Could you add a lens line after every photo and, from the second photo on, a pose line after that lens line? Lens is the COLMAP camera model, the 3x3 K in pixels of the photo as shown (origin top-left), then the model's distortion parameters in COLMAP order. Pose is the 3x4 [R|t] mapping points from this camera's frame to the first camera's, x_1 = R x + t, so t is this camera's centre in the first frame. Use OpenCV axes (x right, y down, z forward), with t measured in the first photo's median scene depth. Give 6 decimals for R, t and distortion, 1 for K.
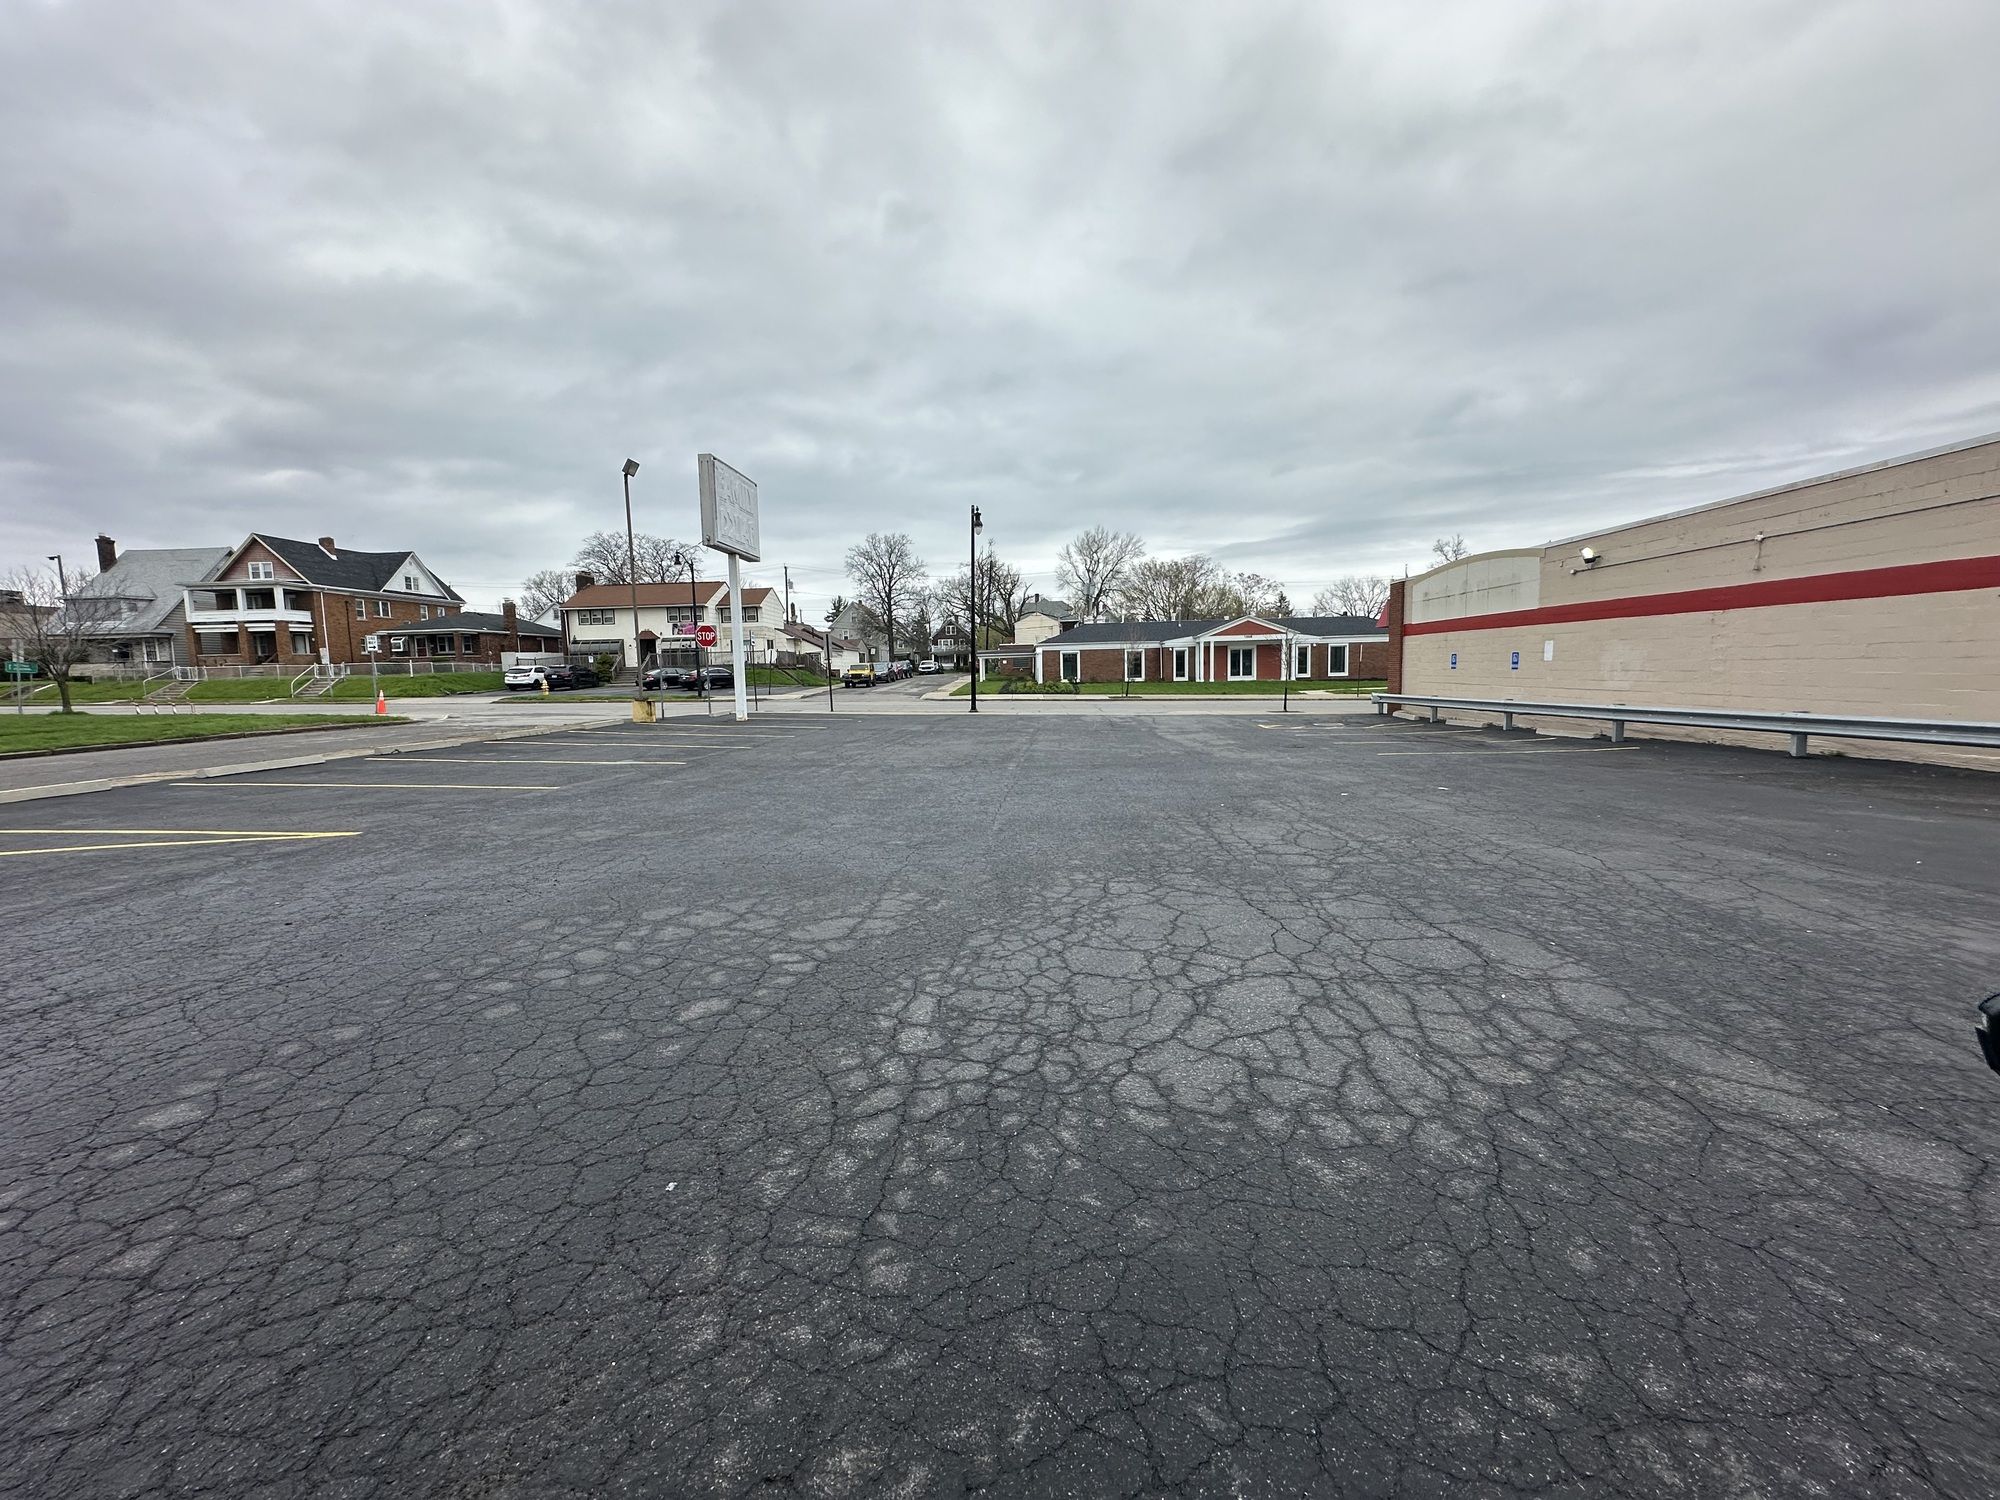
lens RADIAL K [[786.9, 0, 1000.0], [0, 786.9, 750.0], [0, 0, 1]] dist [-0.001863, 0.000428]
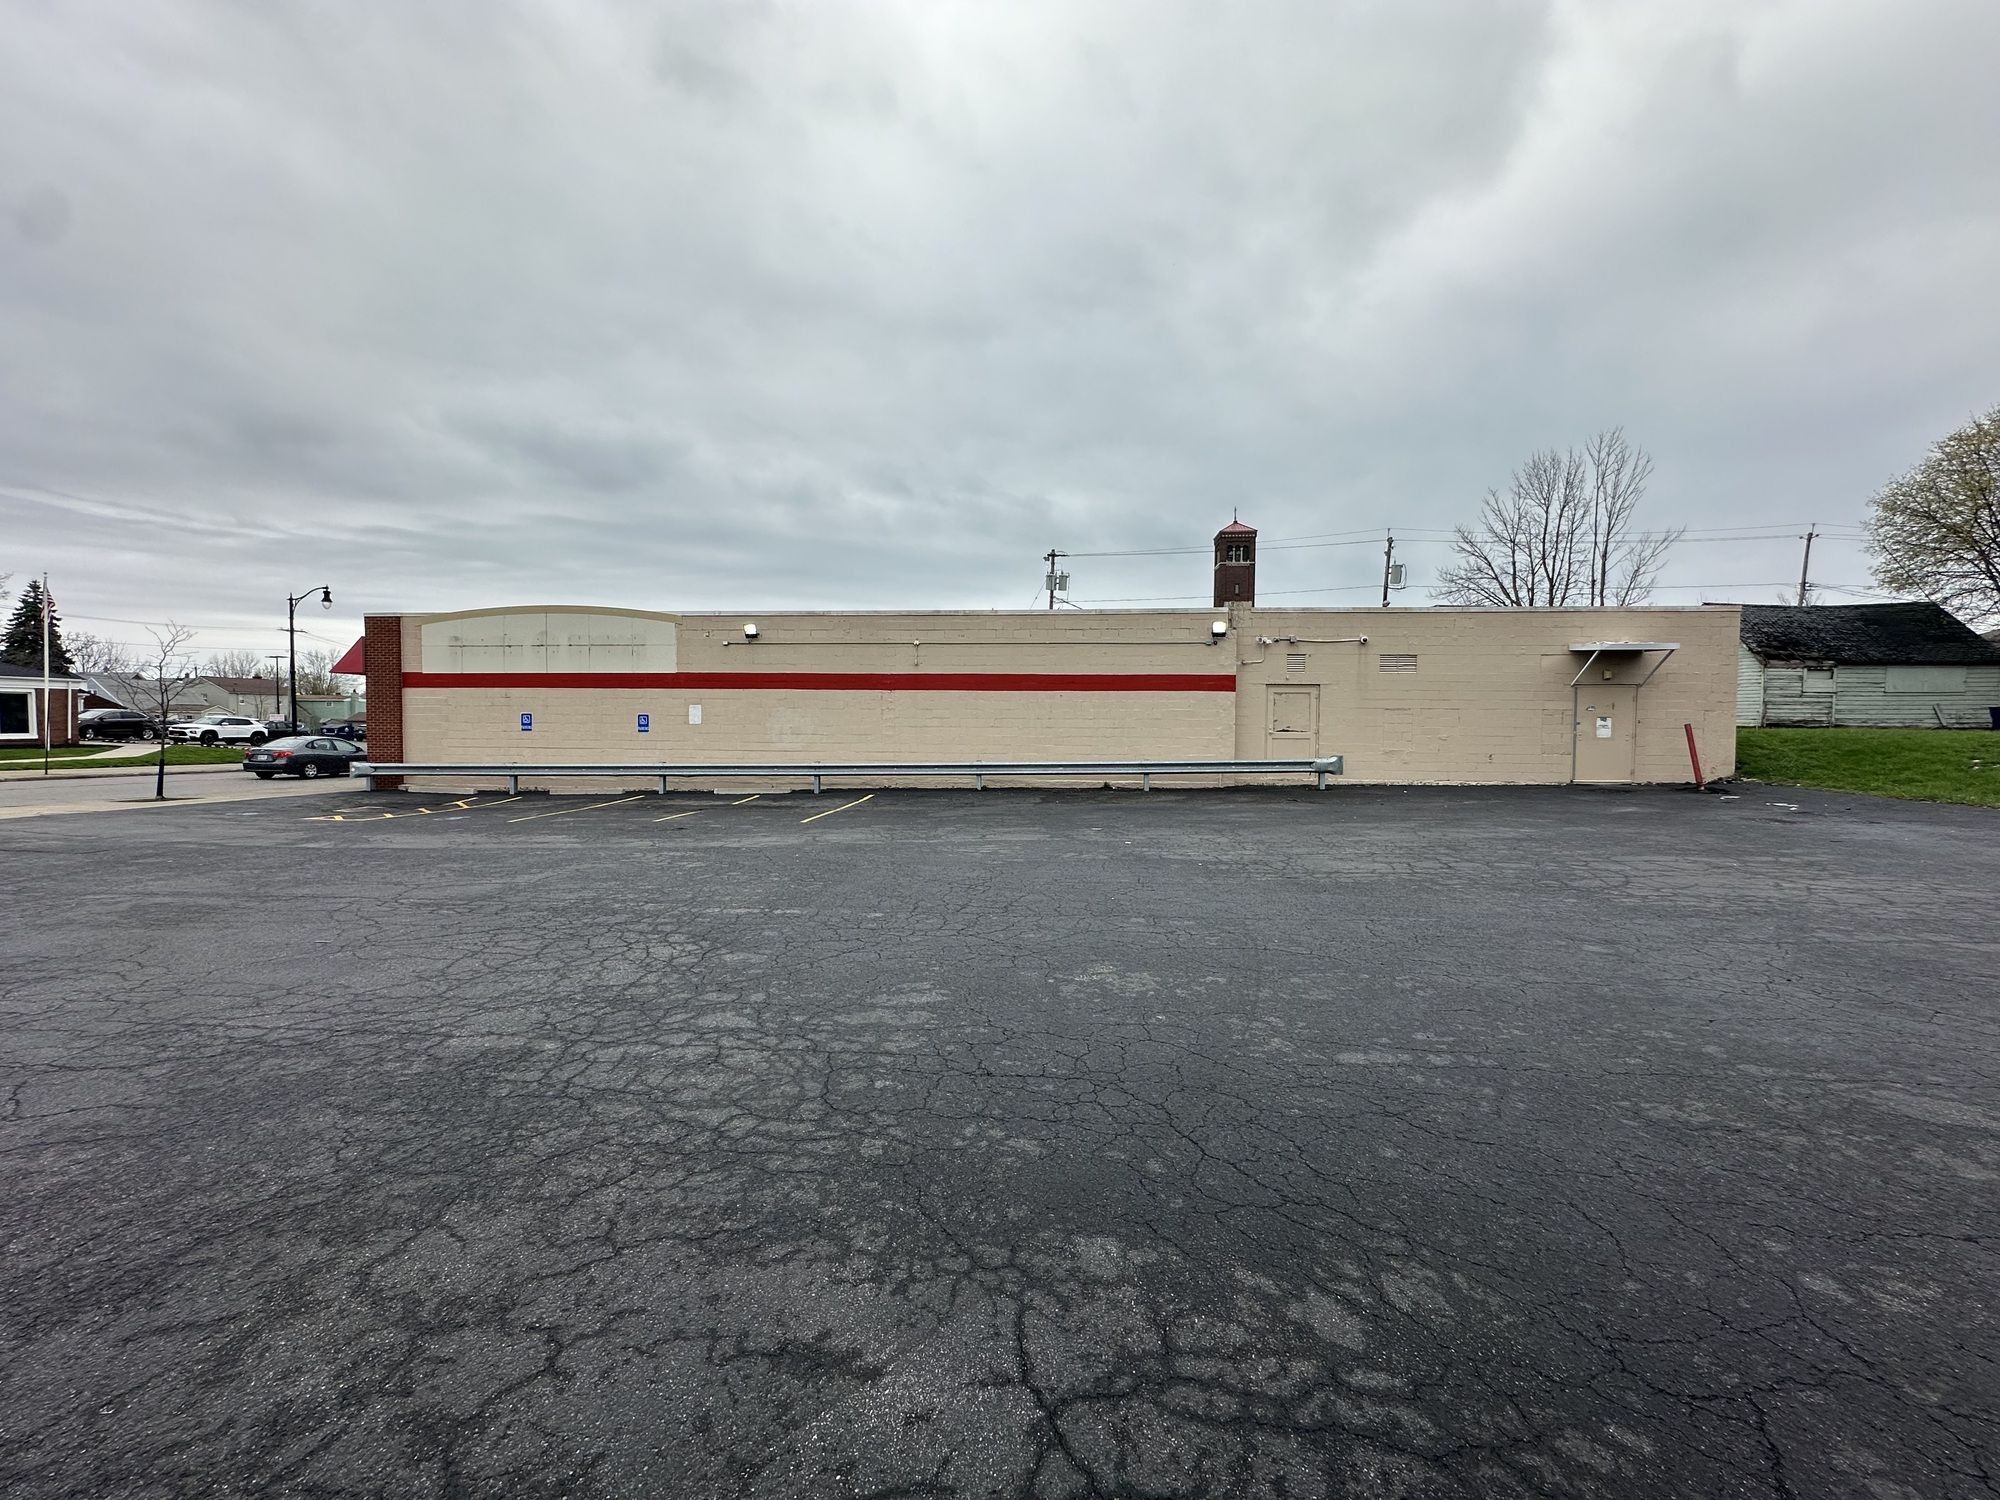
lens RADIAL K [[786.9, 0, 1000.0], [0, 786.9, 750.0], [0, 0, 1]] dist [-0.001863, 0.000428]
pose [[0.046697, -0.043063, 0.997980, -0.230848], [0.099162, 0.994335, 0.038265, -0.055583], [-0.993975, 0.097175, 0.050703, 0.385300]]
